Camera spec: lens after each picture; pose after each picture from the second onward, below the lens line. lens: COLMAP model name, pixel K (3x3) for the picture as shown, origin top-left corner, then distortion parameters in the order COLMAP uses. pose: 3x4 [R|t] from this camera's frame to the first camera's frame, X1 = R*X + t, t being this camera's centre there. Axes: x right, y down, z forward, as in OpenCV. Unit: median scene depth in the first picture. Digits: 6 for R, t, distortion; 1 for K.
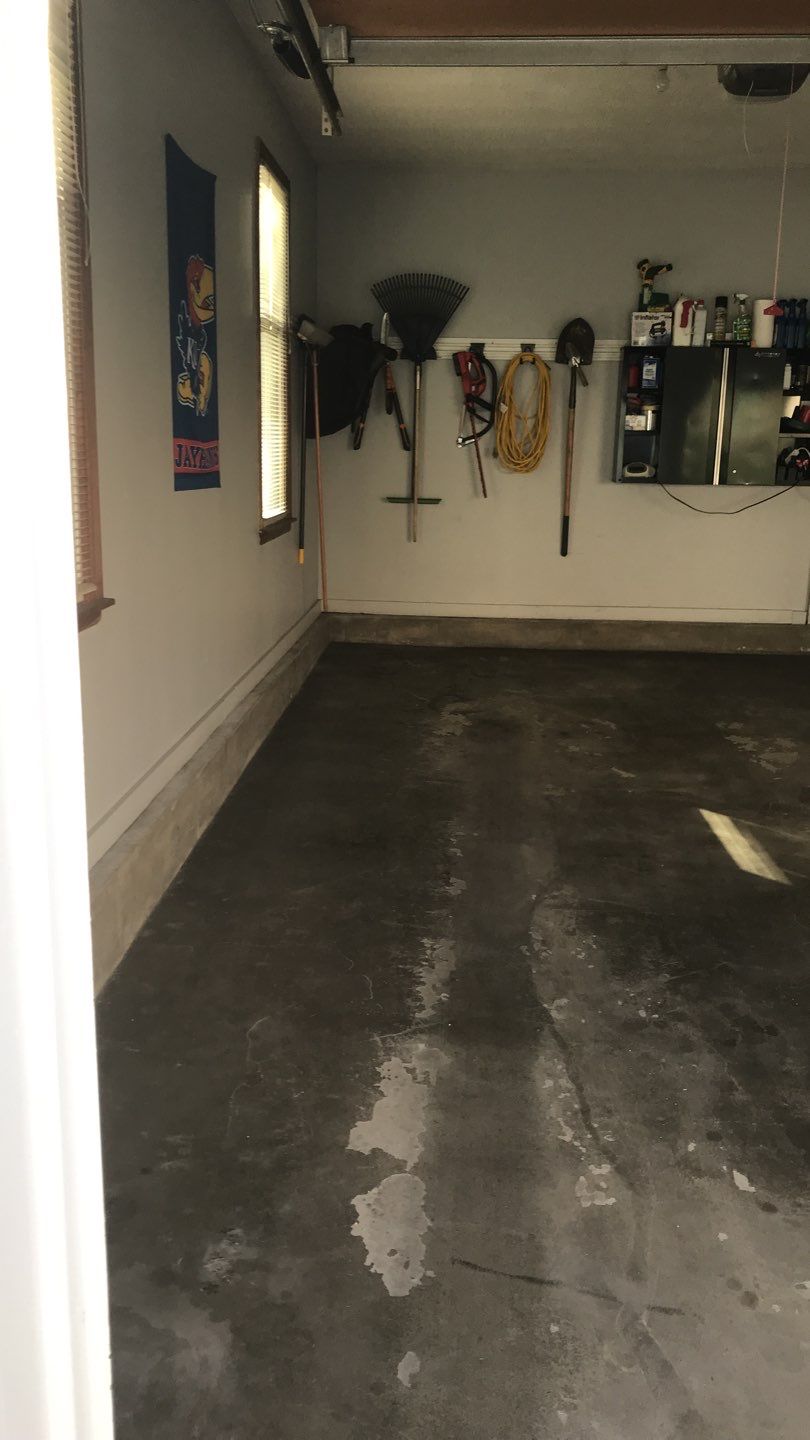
lens RADIAL K [[1197.1, 0, 402.2], [0, 1197.1, 711.3], [0, 0, 1]] dist [0.081785, -0.229074]
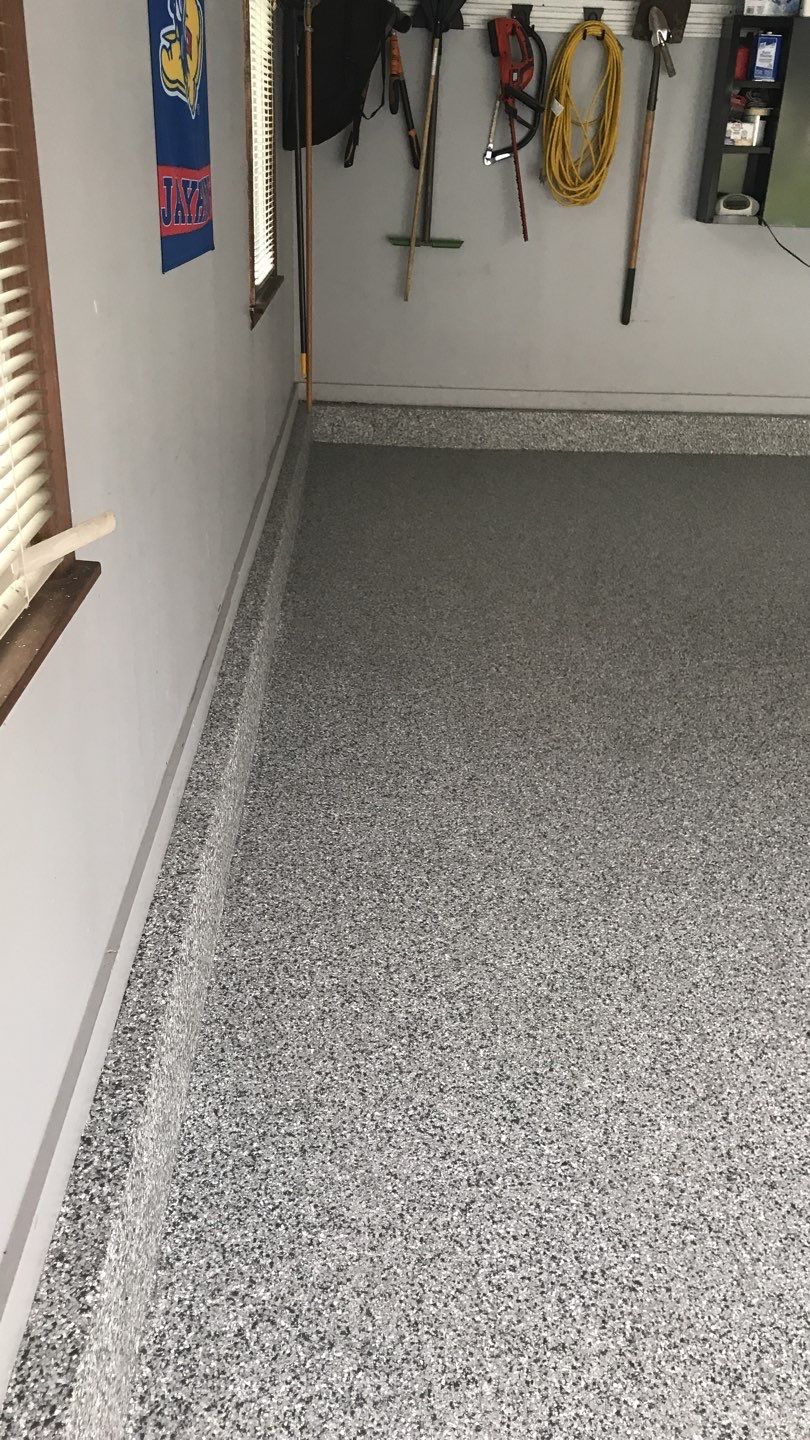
lens RADIAL K [[1181.0, 0, 405.0], [0, 1181.0, 720.0], [0, 0, 1]] dist [0.013328, 0.009088]
pose [[0.996073, -0.020814, 0.086051, -0.073060], [0.000228, 0.972570, 0.232609, -0.062685], [-0.088532, -0.231676, 0.968756, 0.242819]]
